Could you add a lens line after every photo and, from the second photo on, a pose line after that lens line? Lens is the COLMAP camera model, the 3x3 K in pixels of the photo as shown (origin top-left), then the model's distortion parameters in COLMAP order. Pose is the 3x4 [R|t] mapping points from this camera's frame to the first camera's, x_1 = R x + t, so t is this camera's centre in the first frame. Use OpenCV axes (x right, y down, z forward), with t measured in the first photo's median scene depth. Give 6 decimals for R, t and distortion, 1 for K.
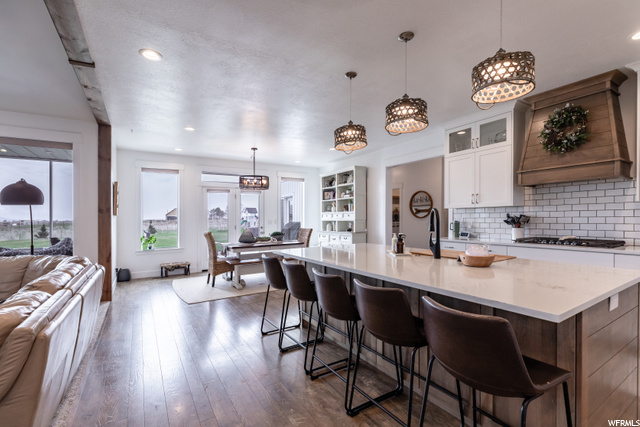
lens RADIAL K [[293.6, 0, 319.2], [0, 293.6, 221.7], [0, 0, 1]] dist [0.003946, -0.000129]
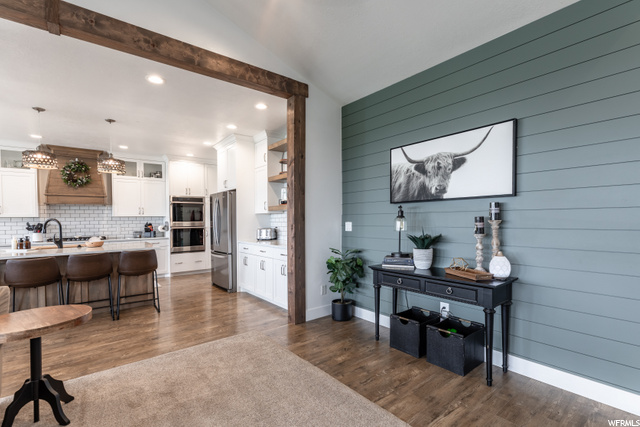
lens RADIAL K [[293.6, 0, 323.8], [0, 293.6, 228.6], [0, 0, 1]] dist [0.003946, -0.000129]
pose [[-0.124843, -0.013734, 0.992081, -1.063530], [0.029304, 0.999417, 0.017523, 0.019425], [-0.991744, 0.031259, -0.124368, -0.208881]]
